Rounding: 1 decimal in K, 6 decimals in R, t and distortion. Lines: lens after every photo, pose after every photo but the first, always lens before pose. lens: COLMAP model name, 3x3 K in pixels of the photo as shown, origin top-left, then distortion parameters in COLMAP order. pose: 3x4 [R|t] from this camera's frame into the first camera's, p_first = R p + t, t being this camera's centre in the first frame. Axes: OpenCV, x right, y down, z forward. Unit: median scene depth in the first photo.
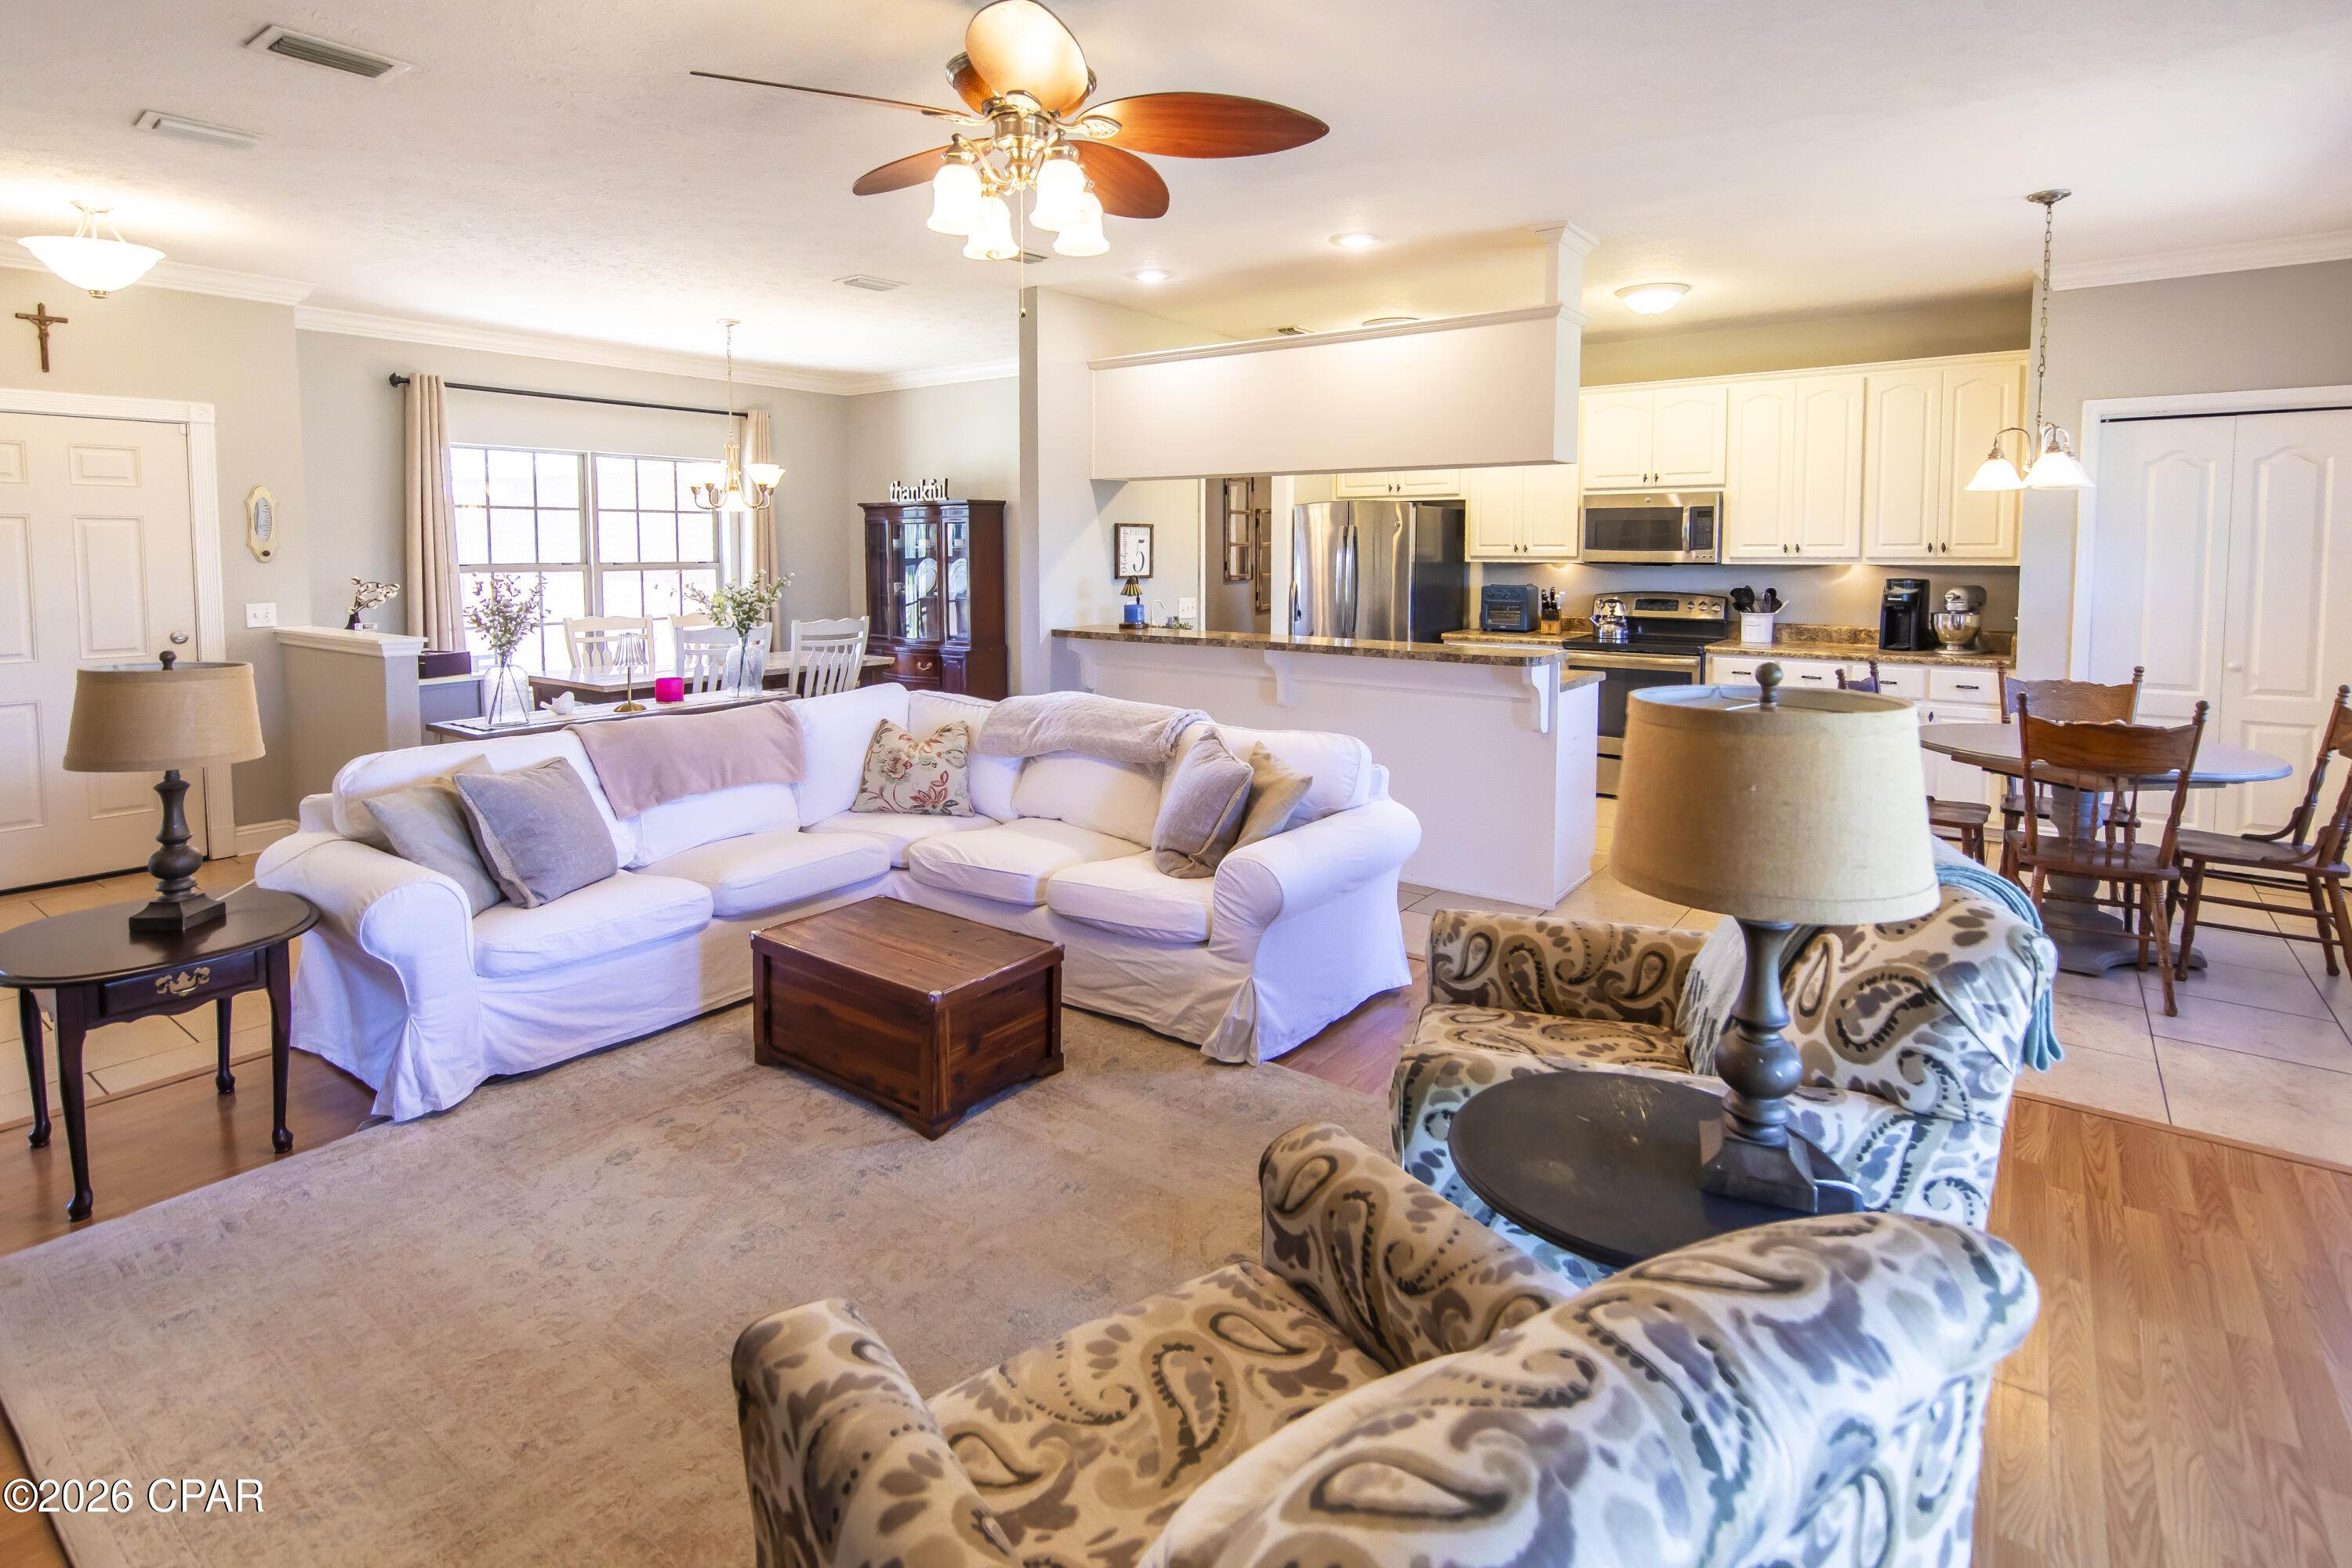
lens RADIAL K [[1112.1, 0, 1185.8], [0, 1112.1, 761.8], [0, 0, 1]] dist [0.002027, 0.000755]
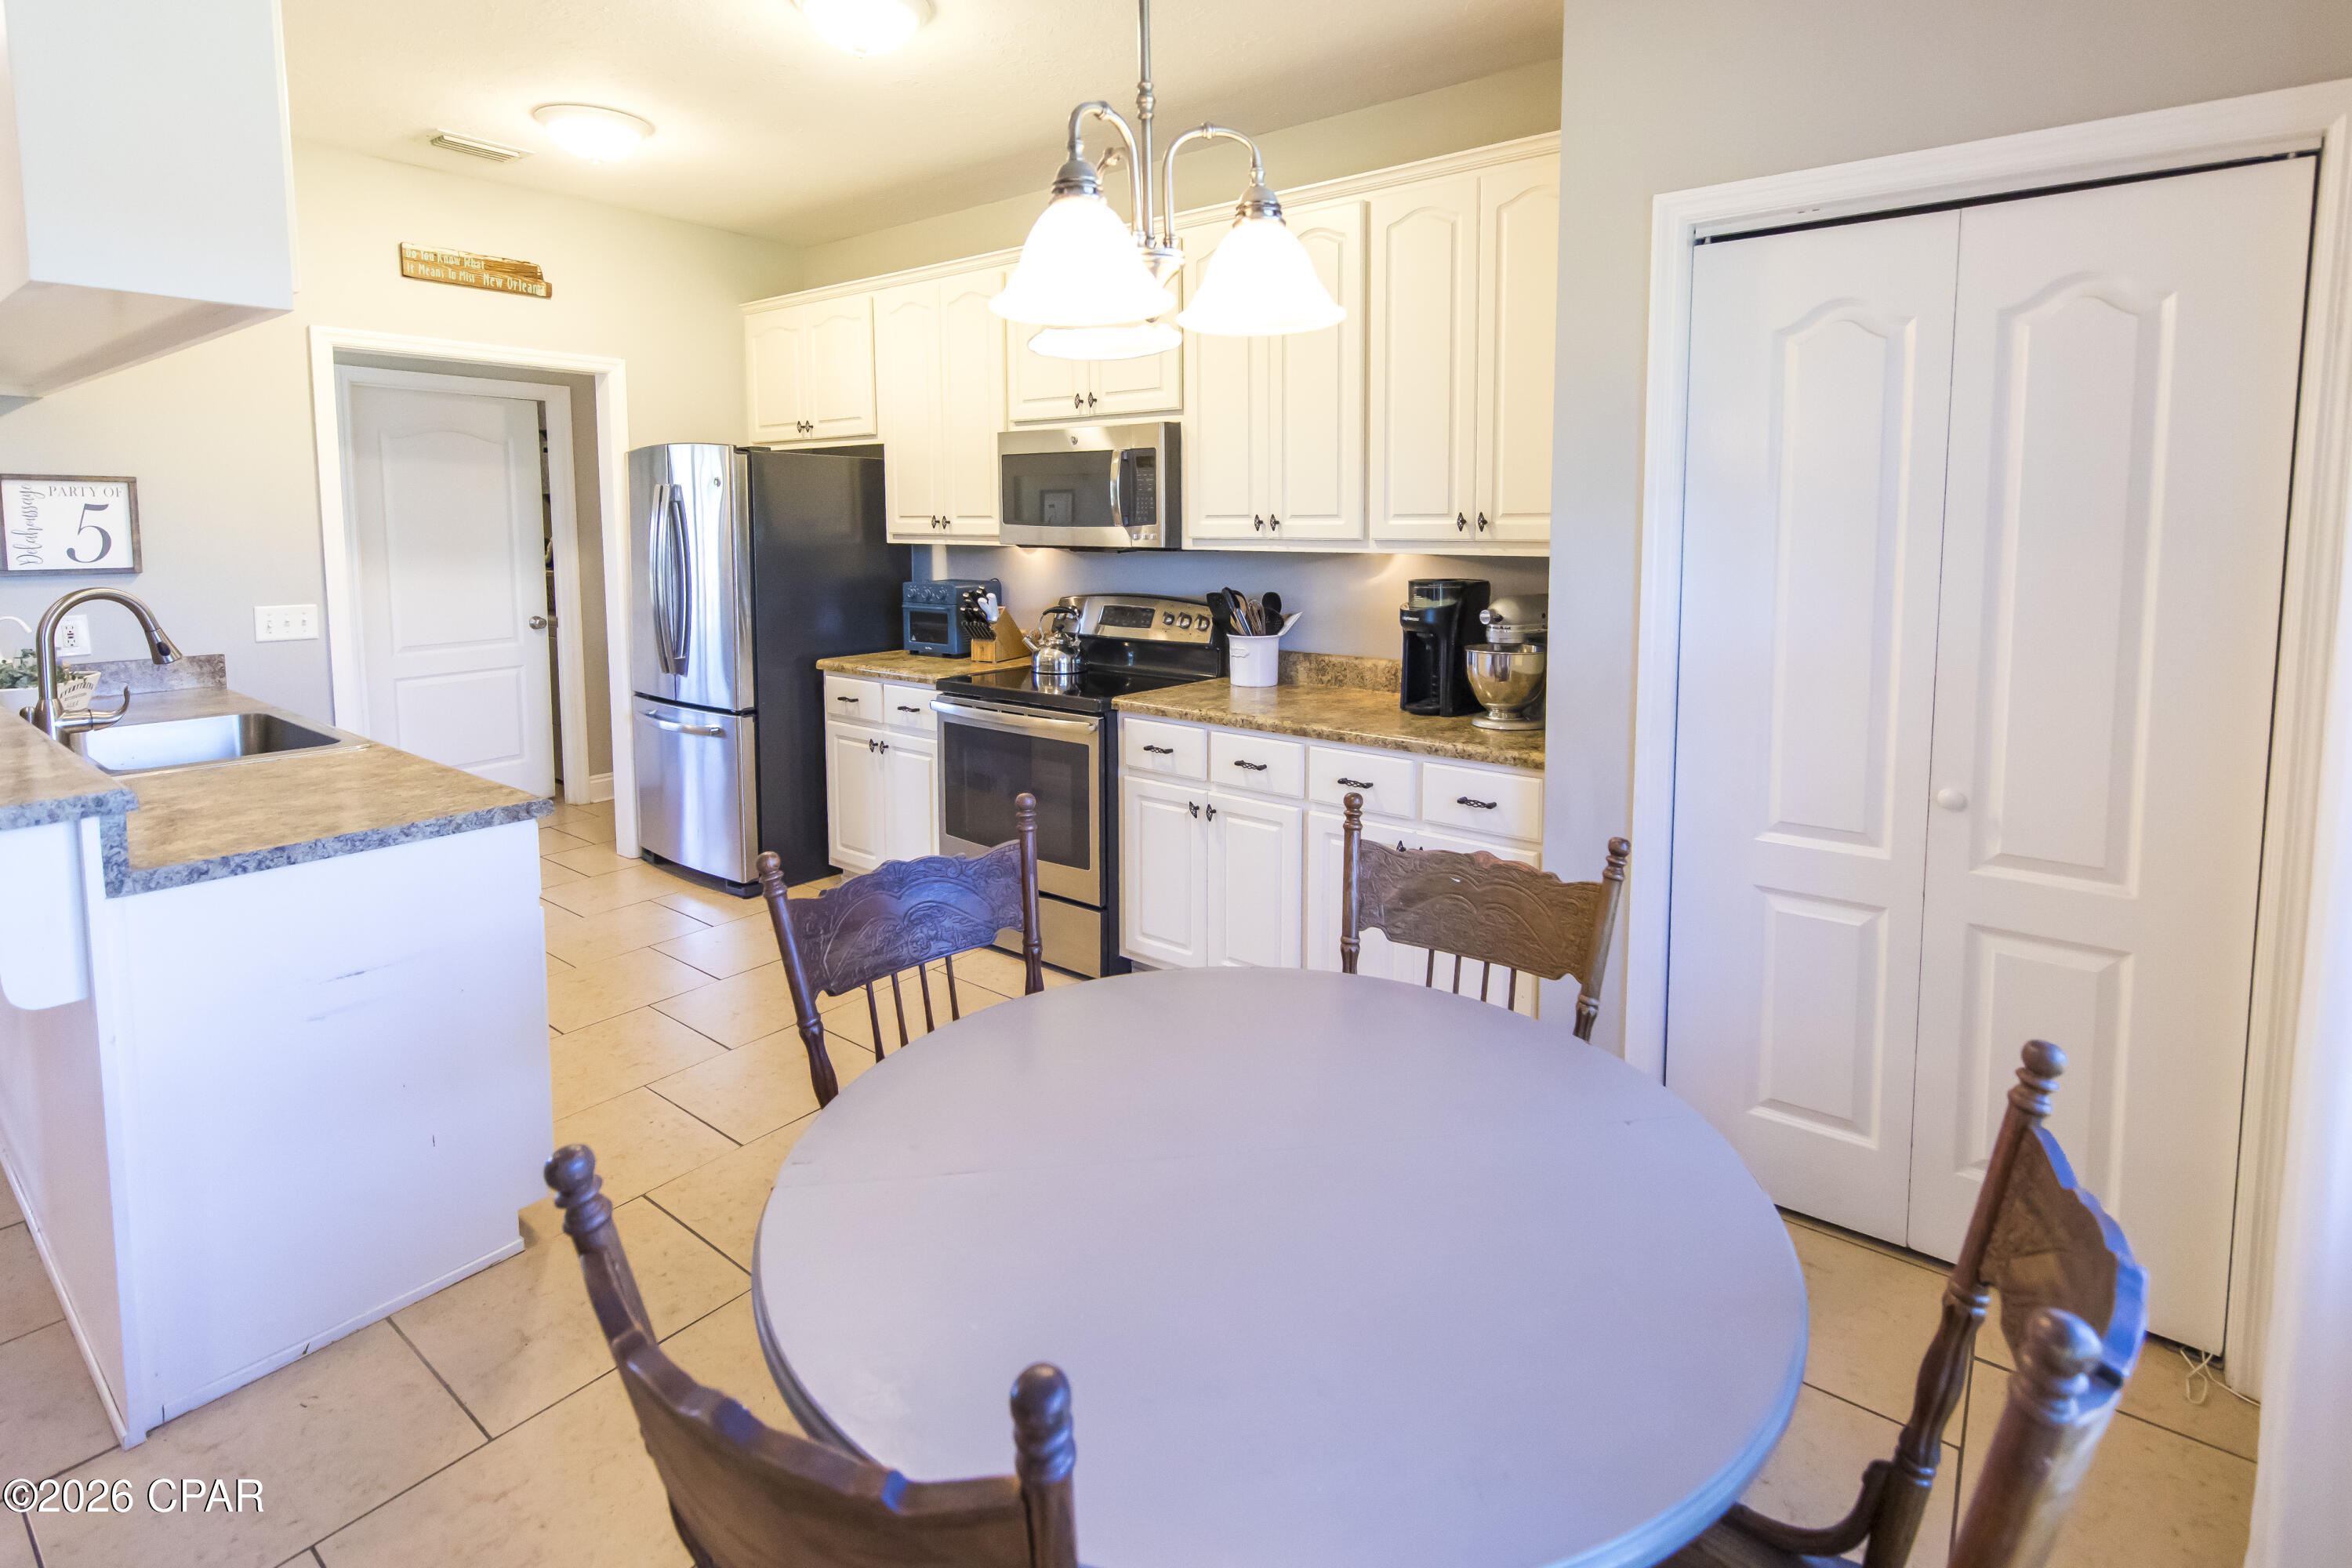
lens RADIAL K [[1112.1, 0, 1167.8], [0, 1112.1, 763.5], [0, 0, 1]] dist [0.002027, 0.000755]
pose [[0.999923, 0.003746, -0.011819, 0.500872], [-0.003465, 0.999712, 0.023728, -0.084522], [0.011904, -0.023685, 0.999649, 0.441199]]
